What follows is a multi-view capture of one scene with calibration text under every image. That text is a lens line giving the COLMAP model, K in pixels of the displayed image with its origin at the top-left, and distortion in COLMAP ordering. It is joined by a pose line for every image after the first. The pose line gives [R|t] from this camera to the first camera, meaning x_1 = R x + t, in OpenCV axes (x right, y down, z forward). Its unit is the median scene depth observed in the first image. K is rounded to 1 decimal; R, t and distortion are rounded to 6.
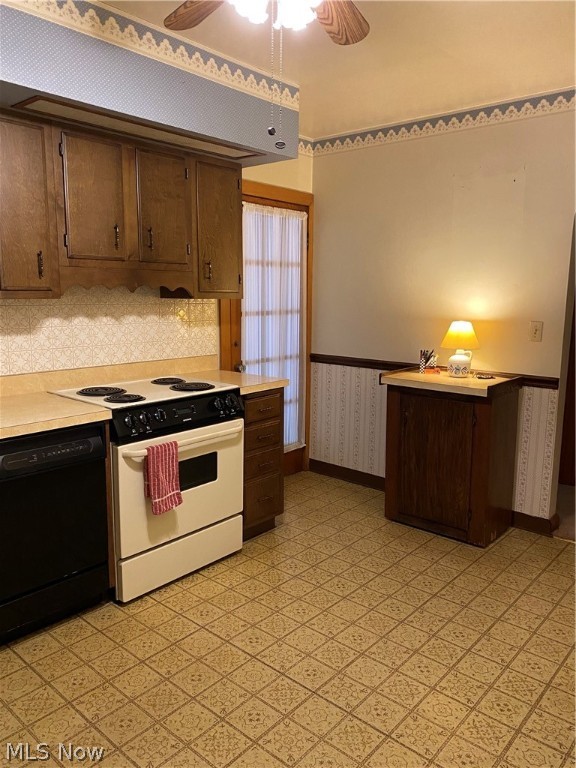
lens RADIAL K [[581.7, 0, 286.5], [0, 581.7, 384.9], [0, 0, 1]] dist [0.034100, -0.039230]
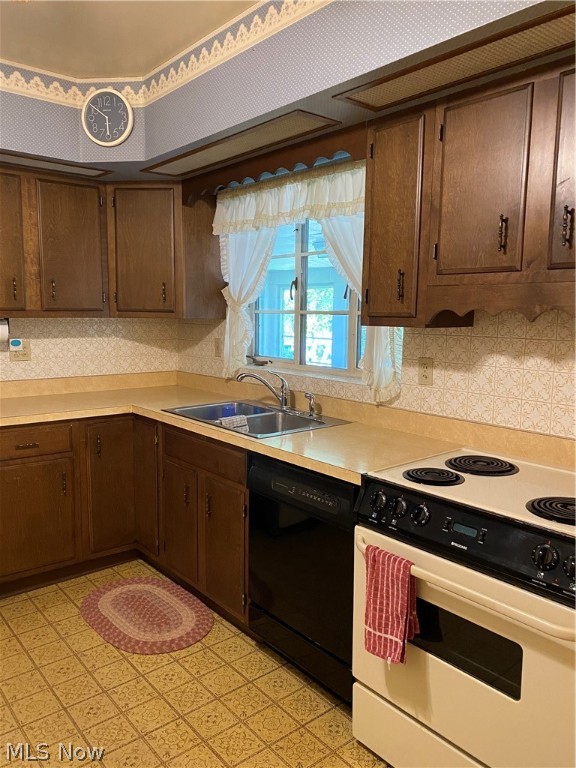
lens RADIAL K [[581.7, 0, 286.2], [0, 581.7, 382.1], [0, 0, 1]] dist [0.034100, -0.039230]
pose [[-0.158439, 0.109855, -0.981238, 0.385022], [-0.173564, 0.975218, 0.137206, -0.139820], [0.971994, 0.192046, -0.135446, 0.869909]]
